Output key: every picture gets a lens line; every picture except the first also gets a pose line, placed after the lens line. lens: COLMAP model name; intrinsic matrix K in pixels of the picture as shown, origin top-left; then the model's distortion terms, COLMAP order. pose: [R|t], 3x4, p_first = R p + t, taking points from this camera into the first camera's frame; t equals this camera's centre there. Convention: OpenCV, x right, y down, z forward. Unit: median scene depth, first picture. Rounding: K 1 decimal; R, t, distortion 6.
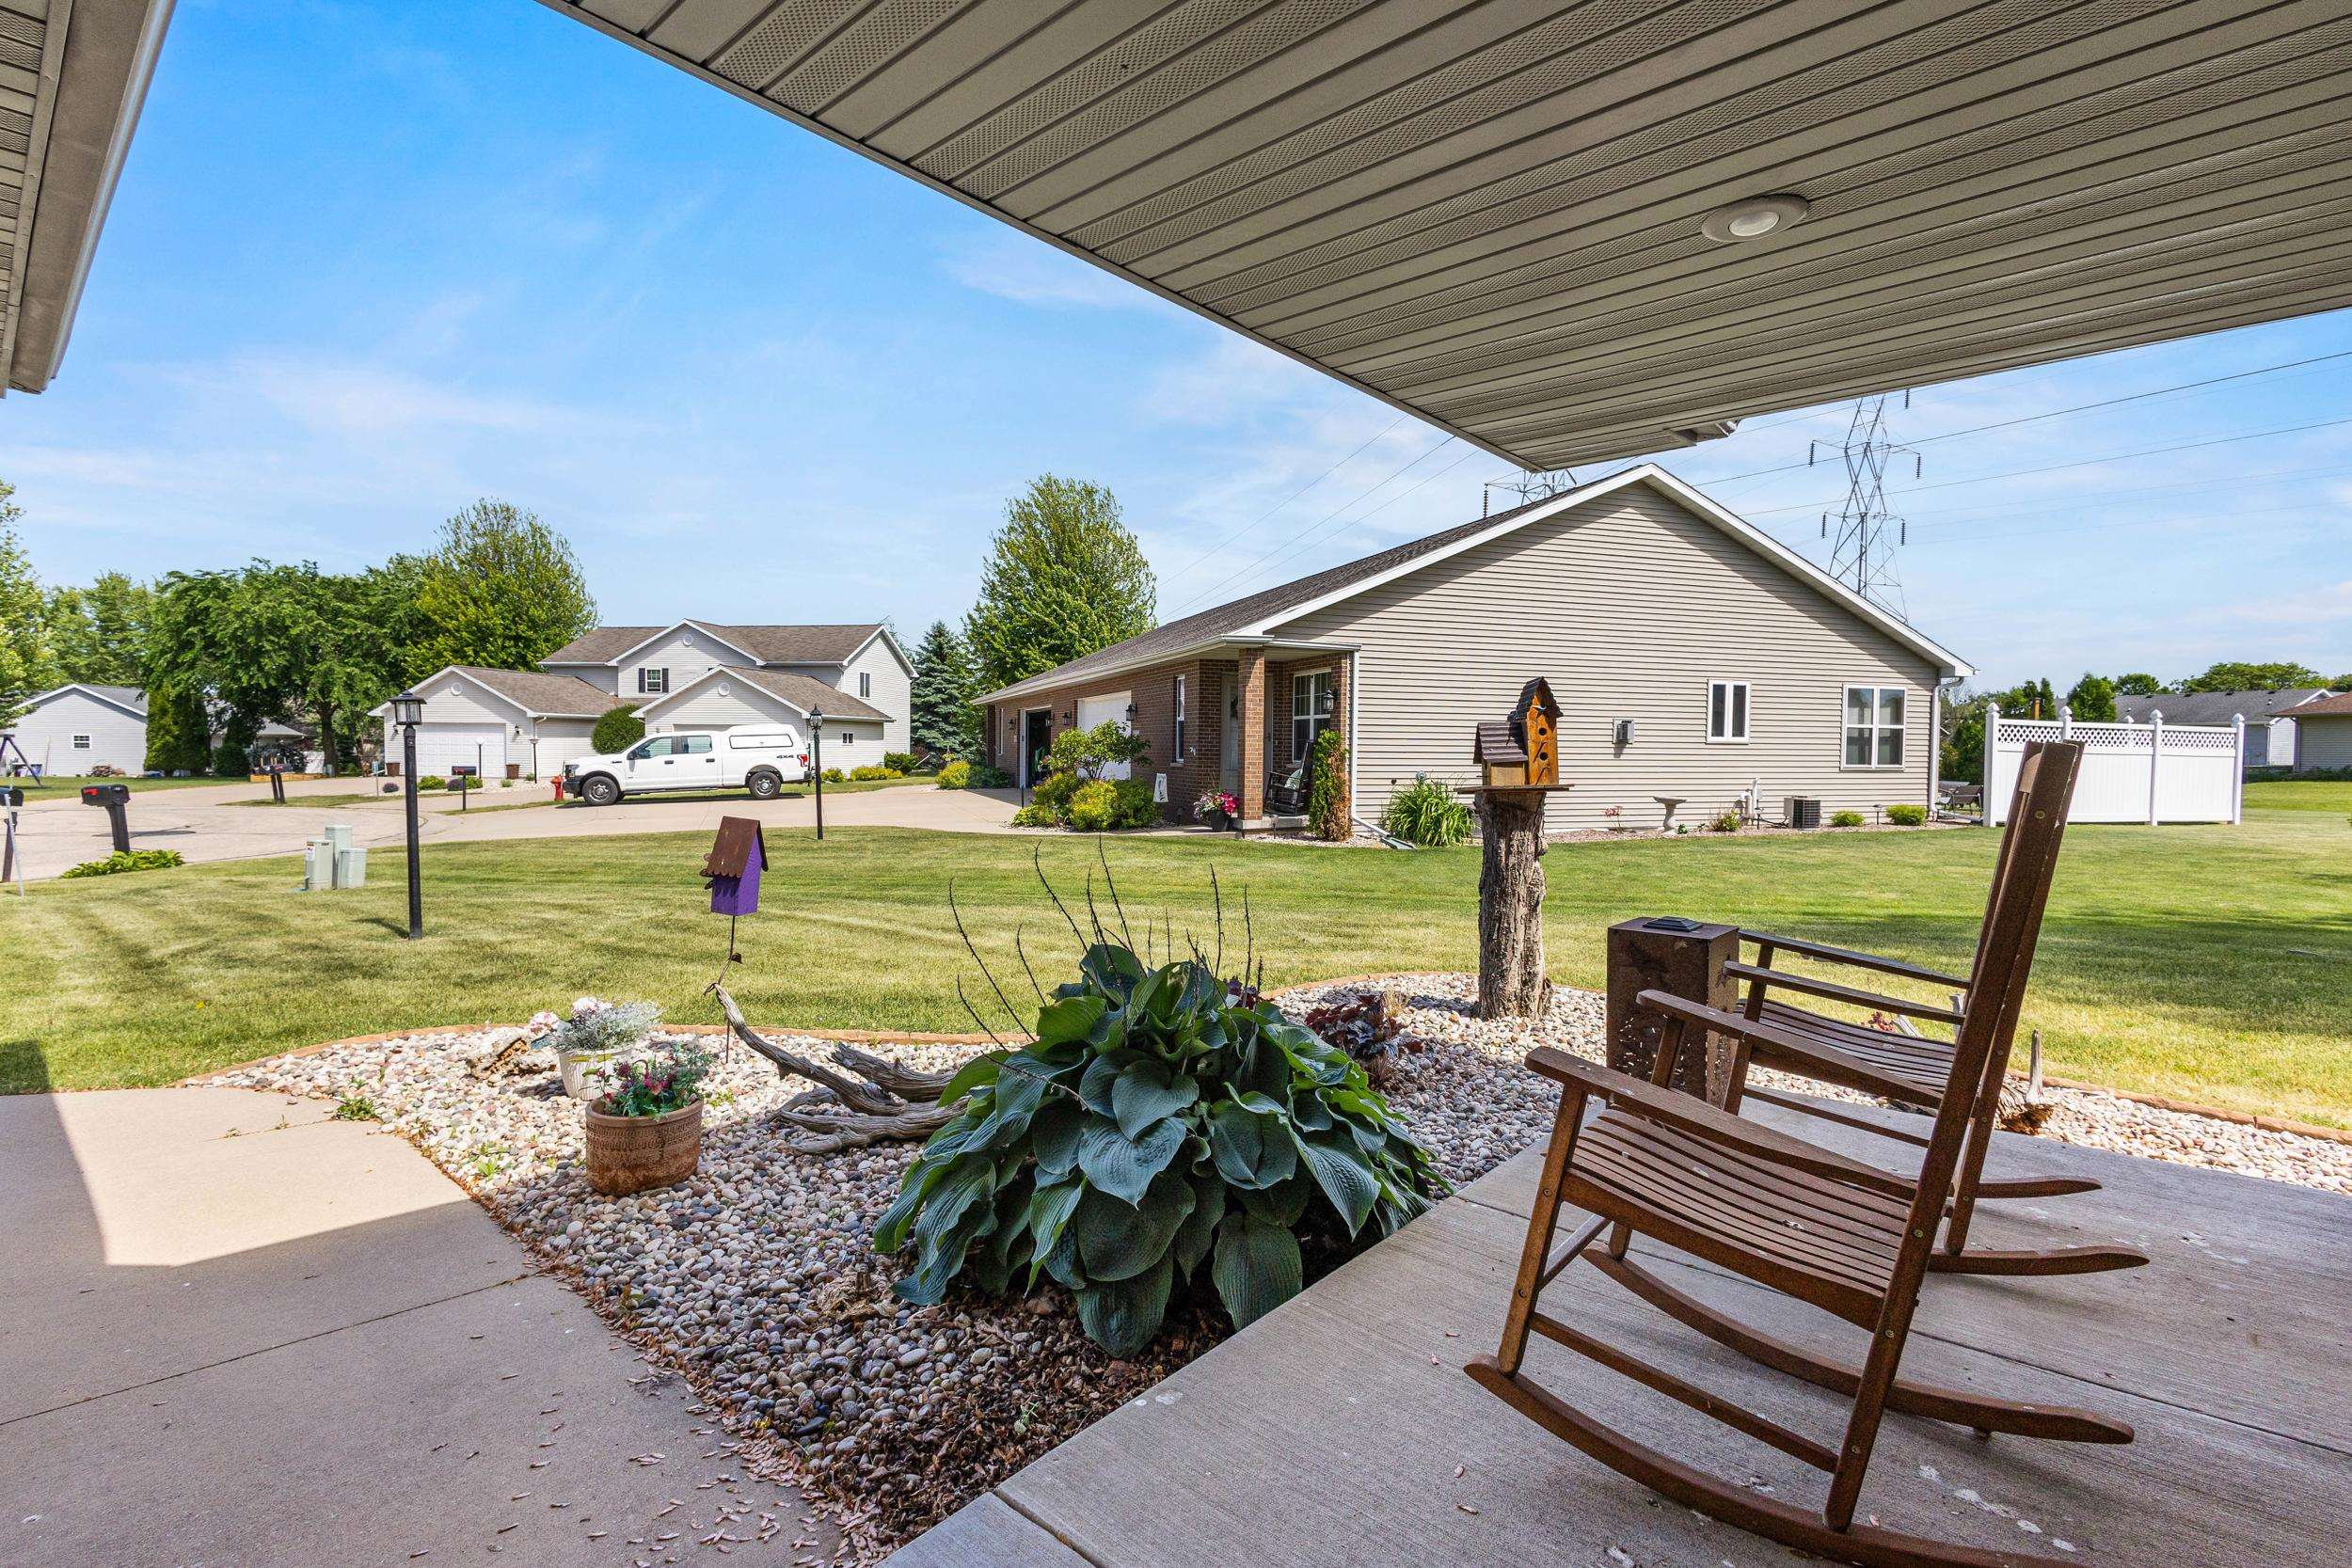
lens RADIAL K [[1092.3, 0, 1171.3], [0, 1092.3, 780.4], [0, 0, 1]] dist [0.002731, -0.000685]
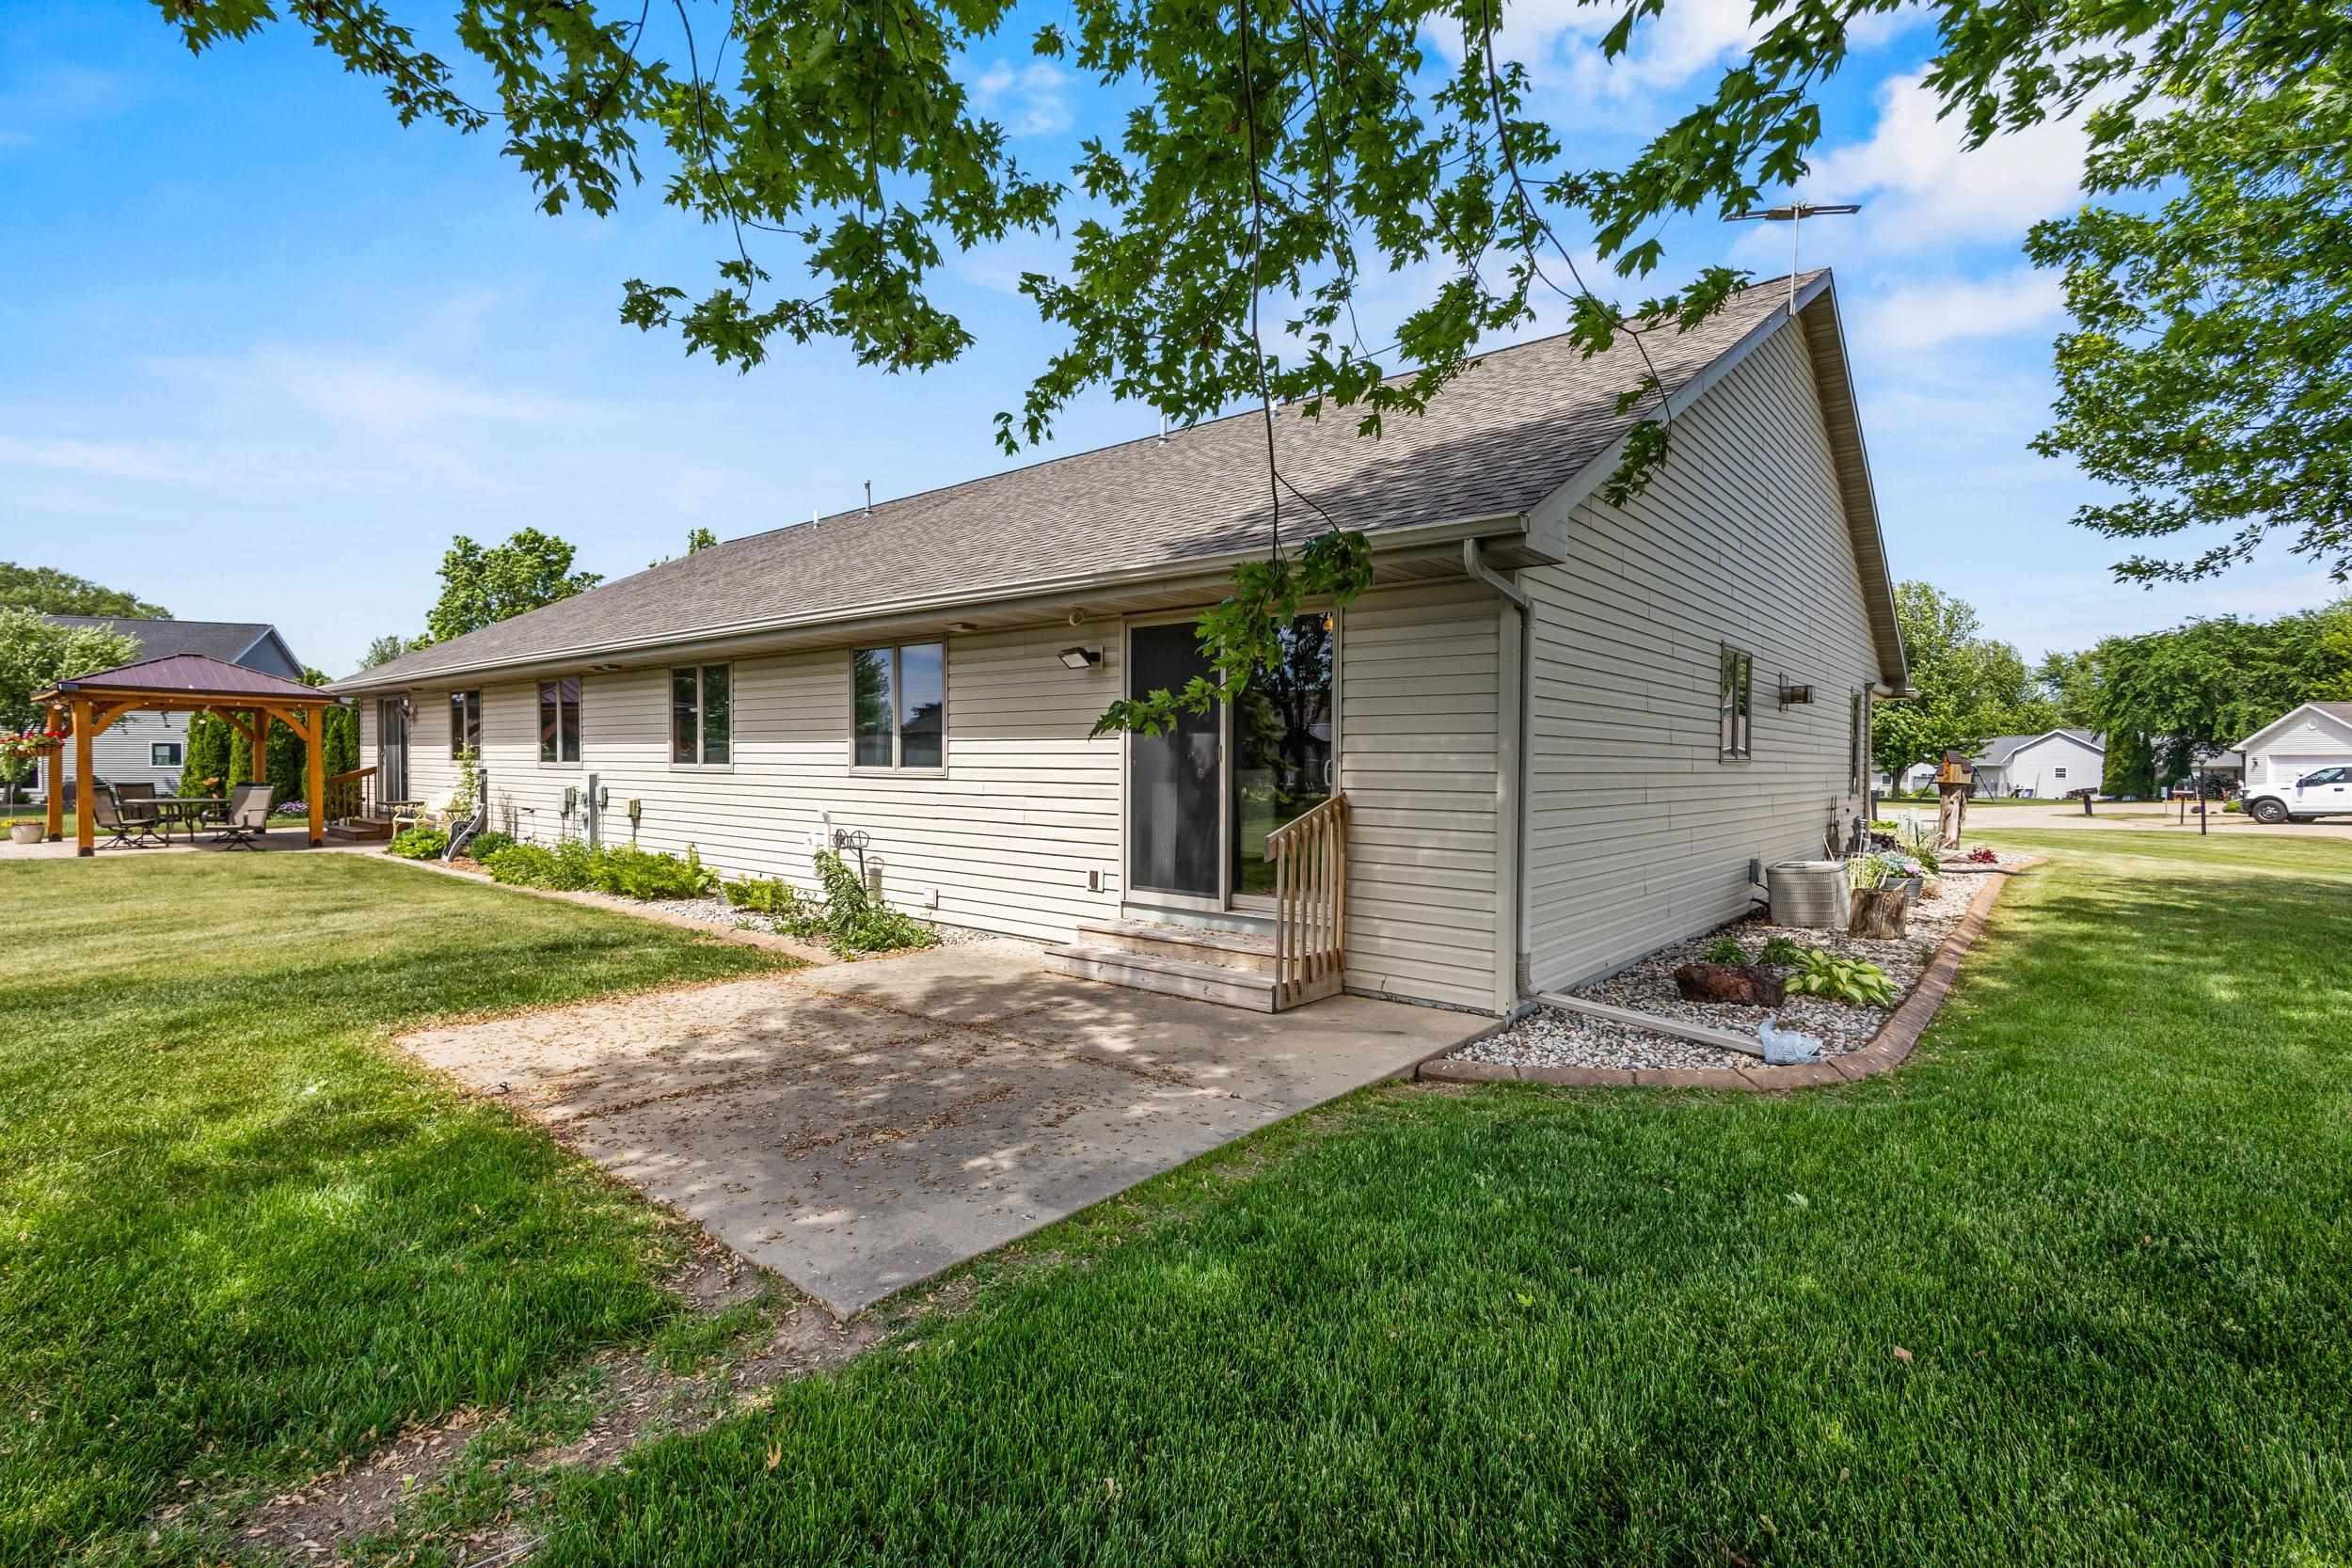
lens RADIAL K [[1086.0, 0, 1167.0], [0, 1086.0, 782.7], [0, 0, 1]] dist [0.006870, -0.000400]
pose [[0.030098, 0.010604, -0.999491, 0.335605], [-0.037429, 0.999254, 0.009474, 0.005916], [0.998846, 0.037125, 0.030473, -0.139892]]
